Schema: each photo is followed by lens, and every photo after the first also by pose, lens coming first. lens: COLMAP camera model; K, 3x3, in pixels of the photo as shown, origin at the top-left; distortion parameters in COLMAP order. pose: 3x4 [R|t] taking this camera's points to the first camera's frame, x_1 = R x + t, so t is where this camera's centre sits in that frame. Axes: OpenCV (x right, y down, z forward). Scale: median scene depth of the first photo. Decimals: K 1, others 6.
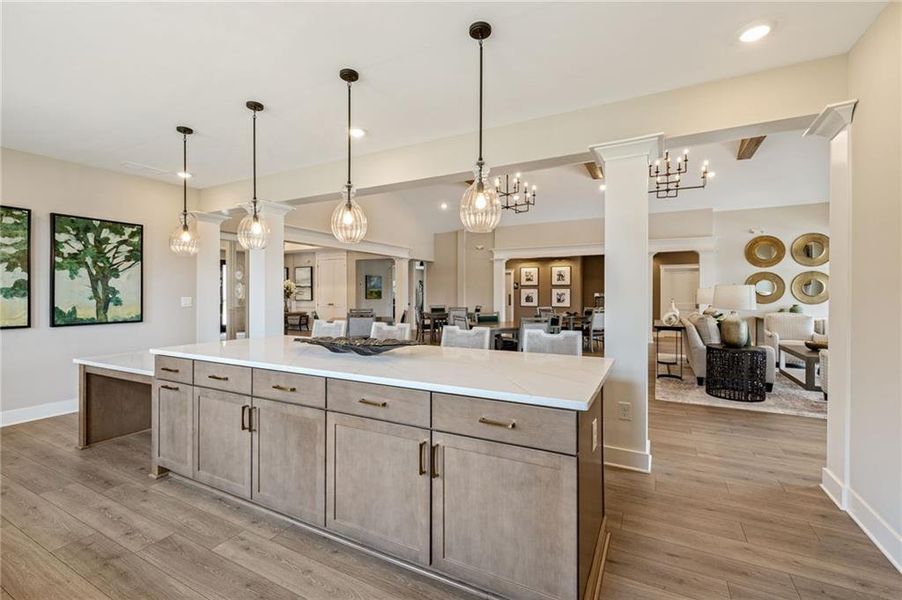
lens RADIAL K [[378.2, 0, 451.0], [0, 378.2, 300.0], [0, 0, 1]] dist [-0.002569, -0.000399]
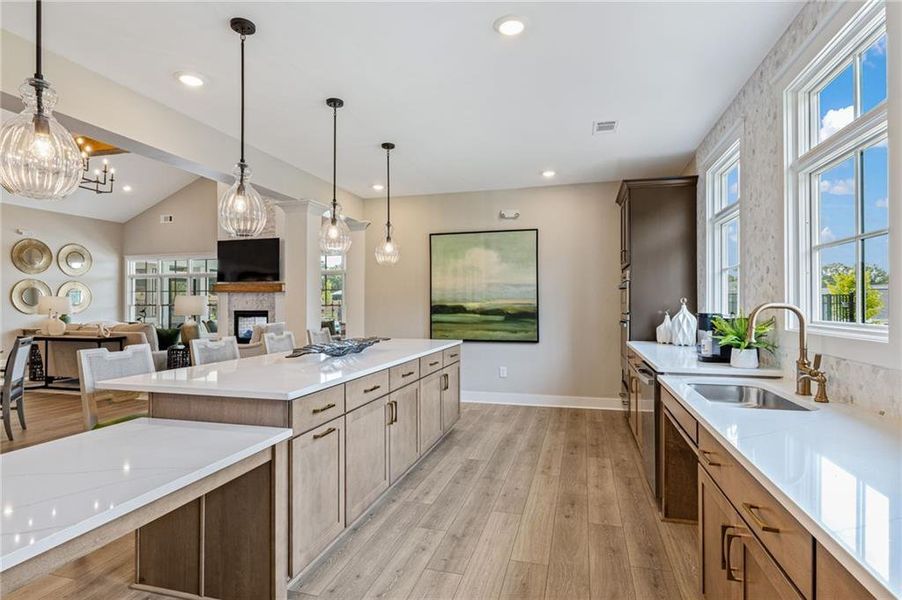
lens RADIAL K [[478.8, 0, 451.0], [0, 478.8, 300.0], [0, 0, 1]] dist [0.001399, 0.000044]
pose [[-0.193752, -0.006249, 0.981031, -1.938693], [0.001728, 0.999976, 0.006711, -0.027406], [-0.981049, 0.002996, -0.193736, 1.090007]]
